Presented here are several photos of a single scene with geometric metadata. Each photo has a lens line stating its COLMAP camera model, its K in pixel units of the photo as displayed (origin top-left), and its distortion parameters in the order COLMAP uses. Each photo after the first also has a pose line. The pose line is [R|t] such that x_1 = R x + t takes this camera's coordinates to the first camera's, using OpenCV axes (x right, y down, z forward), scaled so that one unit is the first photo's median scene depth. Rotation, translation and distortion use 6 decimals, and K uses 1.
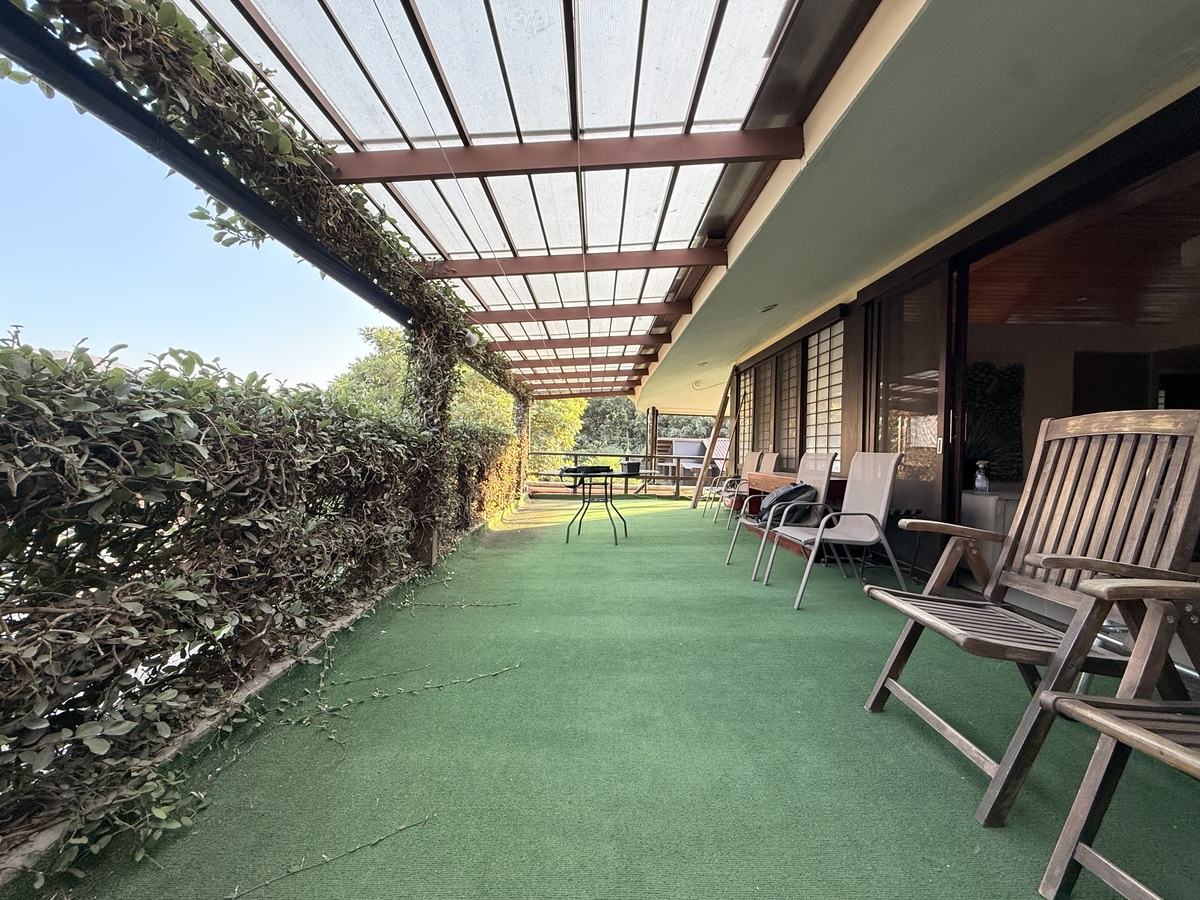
lens RADIAL K [[478.9, 0, 603.7], [0, 478.9, 446.8], [0, 0, 1]] dist [0.002565, -0.001412]
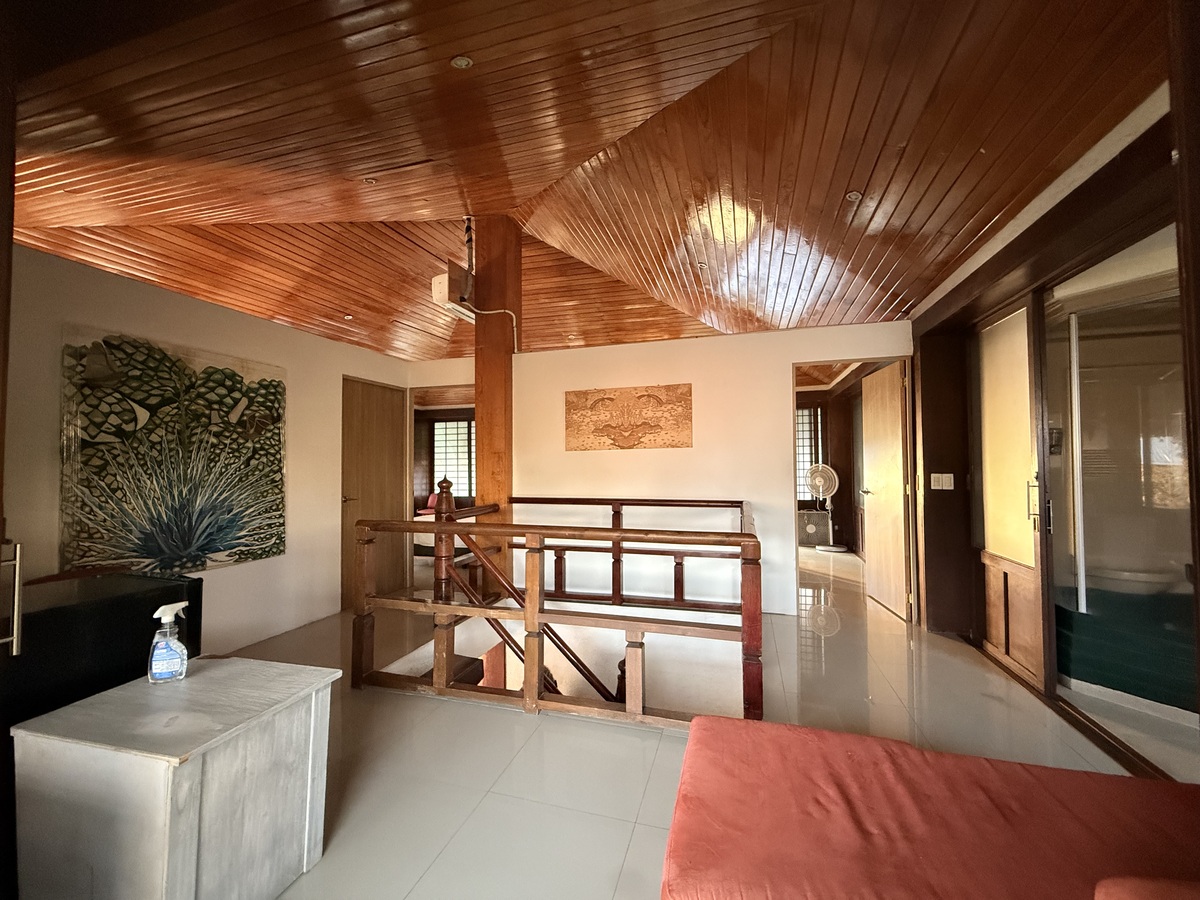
lens RADIAL K [[478.9, 0, 603.6], [0, 478.9, 449.8], [0, 0, 1]] dist [0.002565, -0.001412]
pose [[0.288999, 0.001588, 0.957328, 0.351588], [0.004743, 0.999984, -0.003091, -0.071090], [-0.957318, 0.005434, 0.288986, 0.366653]]
